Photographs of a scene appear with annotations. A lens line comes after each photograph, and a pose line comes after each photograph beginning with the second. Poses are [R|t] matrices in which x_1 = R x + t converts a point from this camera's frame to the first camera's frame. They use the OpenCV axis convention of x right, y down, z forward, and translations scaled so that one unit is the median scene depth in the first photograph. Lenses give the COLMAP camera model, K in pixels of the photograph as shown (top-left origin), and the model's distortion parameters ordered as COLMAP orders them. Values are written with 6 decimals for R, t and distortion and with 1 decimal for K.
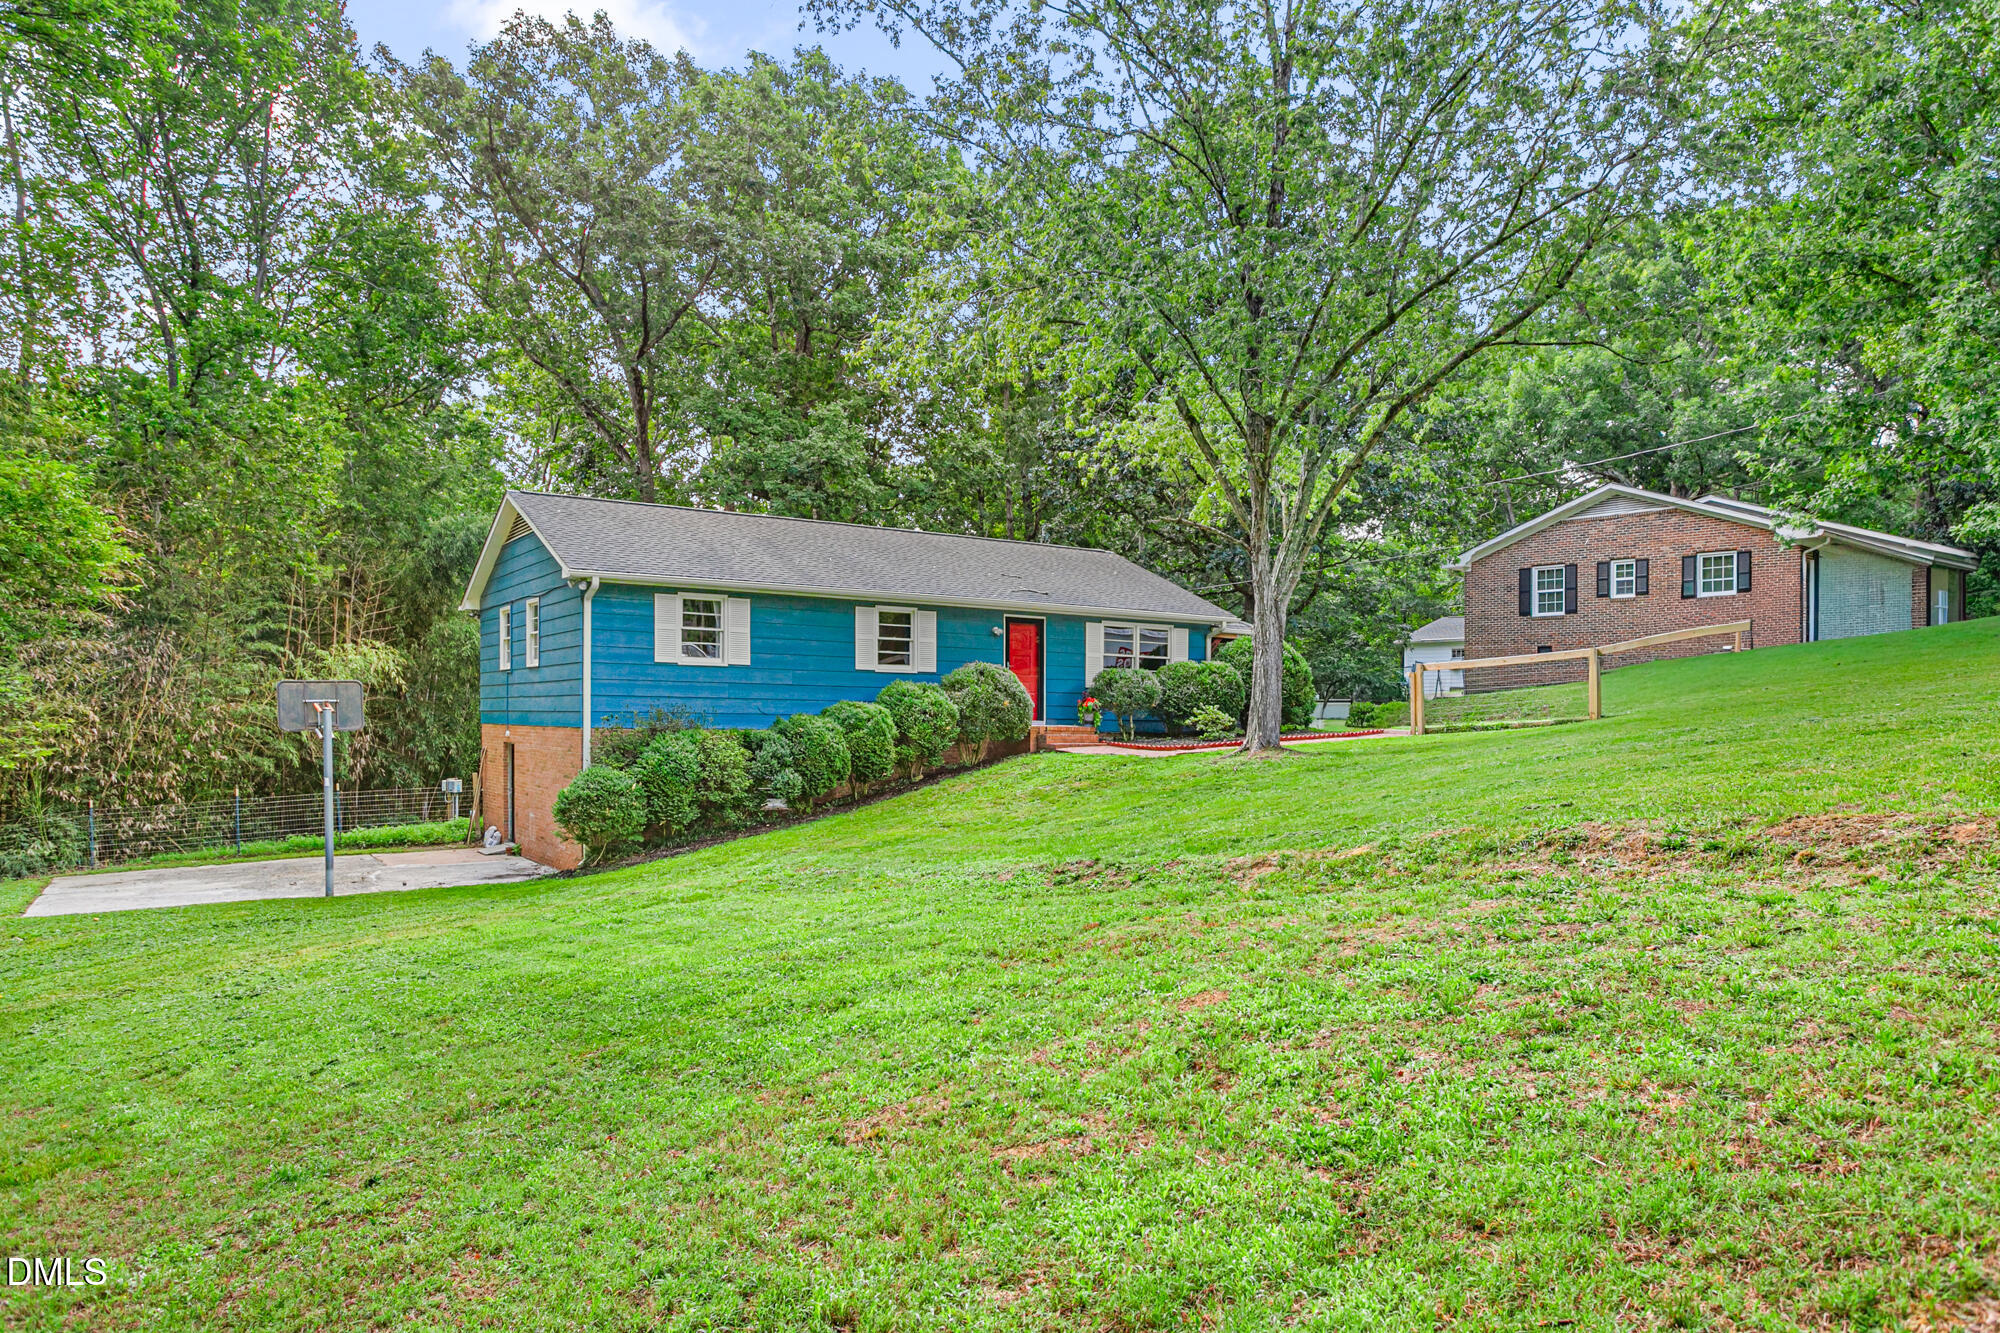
lens RADIAL K [[1276.2, 0, 1000.0], [0, 1276.2, 666.5], [0, 0, 1]] dist [0.000408, -0.000350]
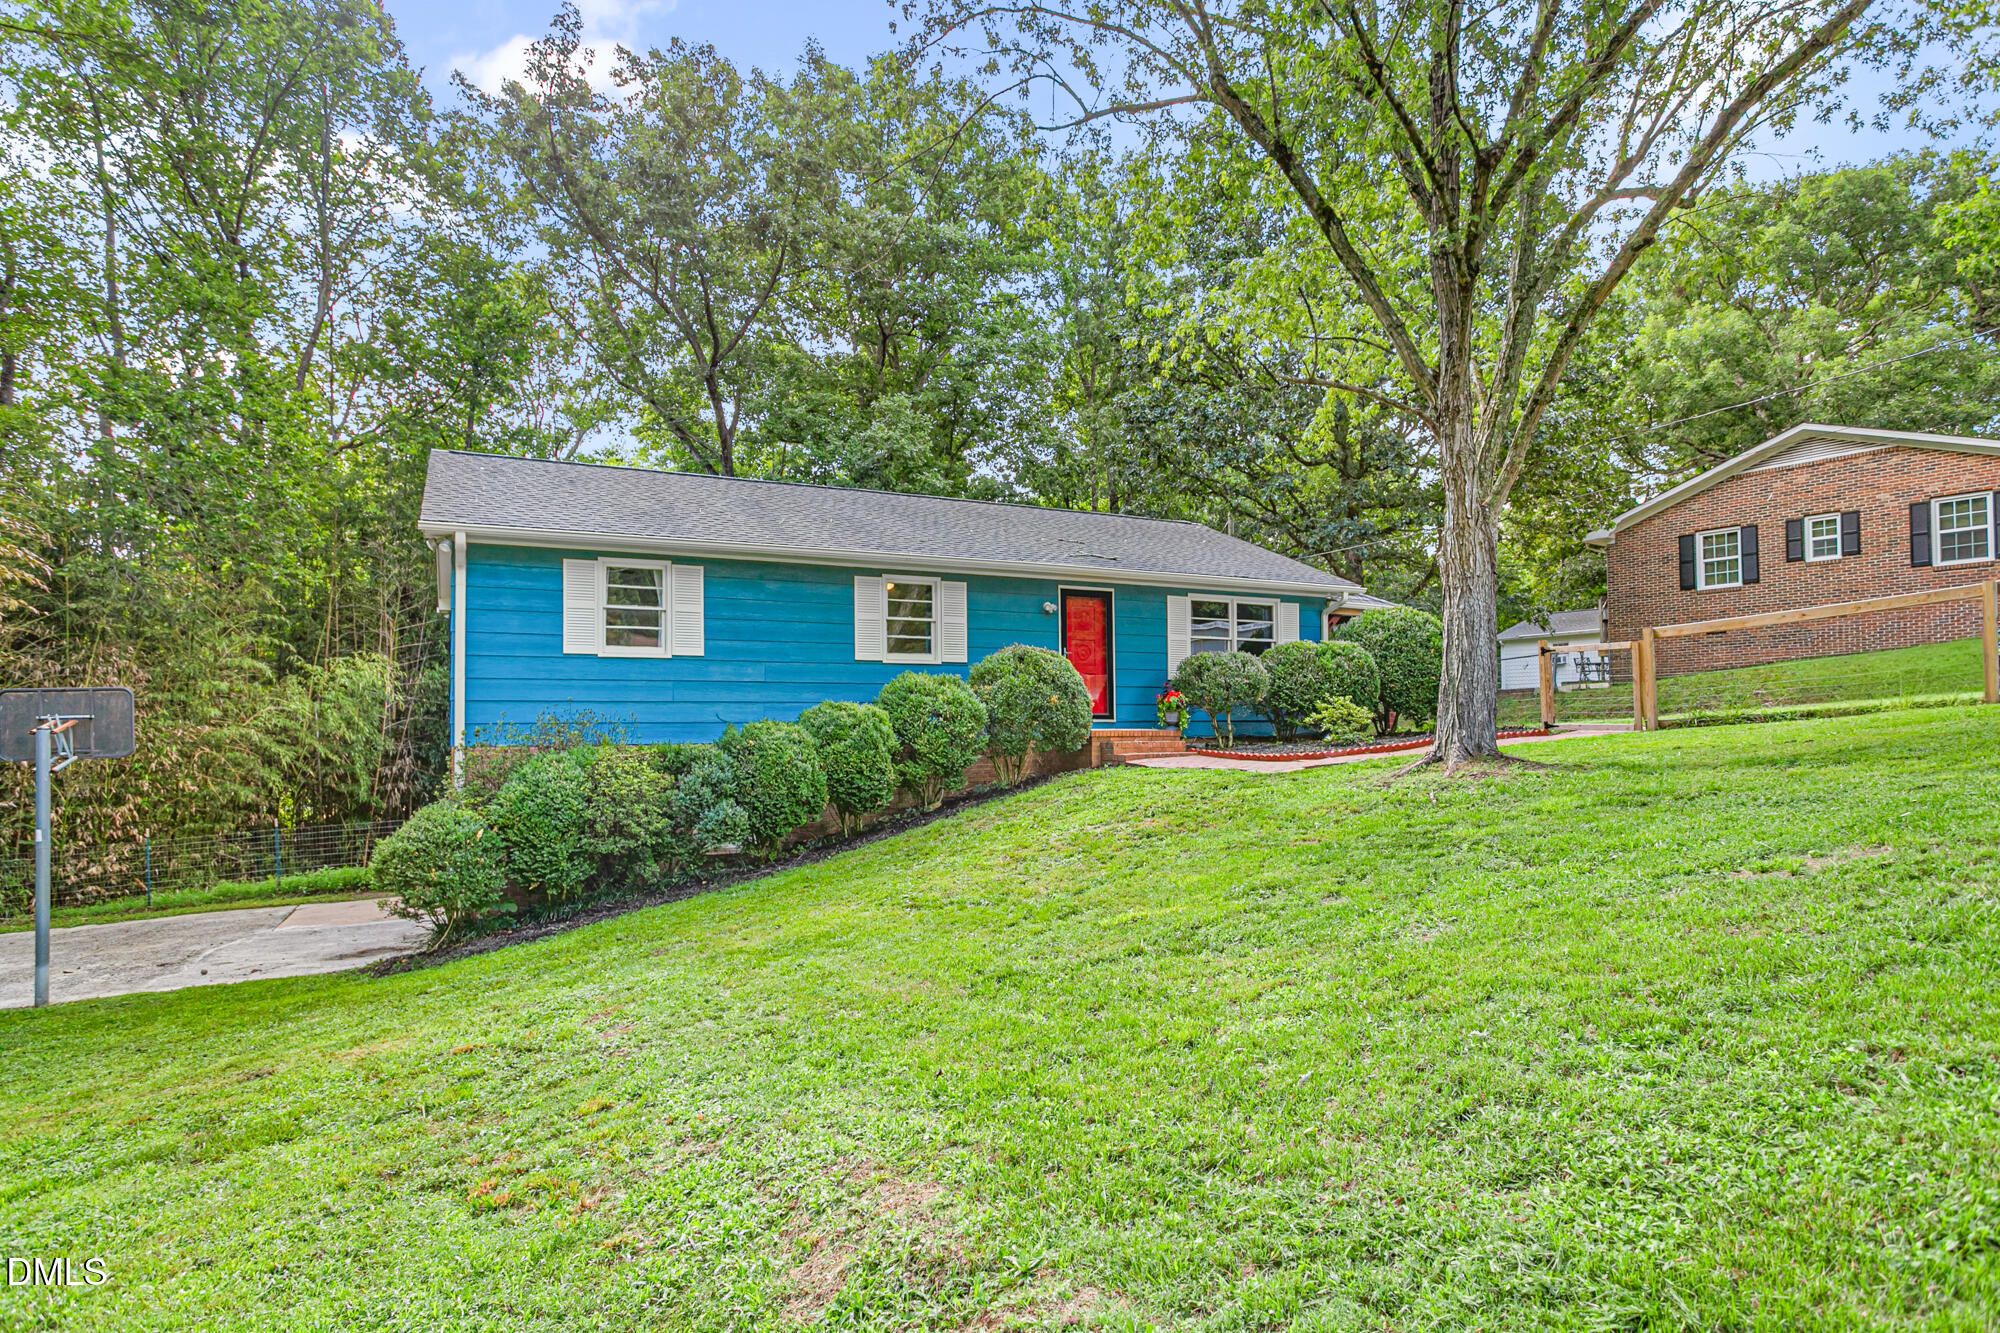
lens RADIAL K [[1168.7, 0, 1031.1], [0, 1168.7, 714.2], [0, 0, 1]] dist [0.000778, 0.000625]
pose [[0.997990, -0.023545, -0.058833, 0.027719], [0.025232, 0.999287, 0.028098, 0.016803], [0.058129, -0.029526, 0.997872, 0.315606]]
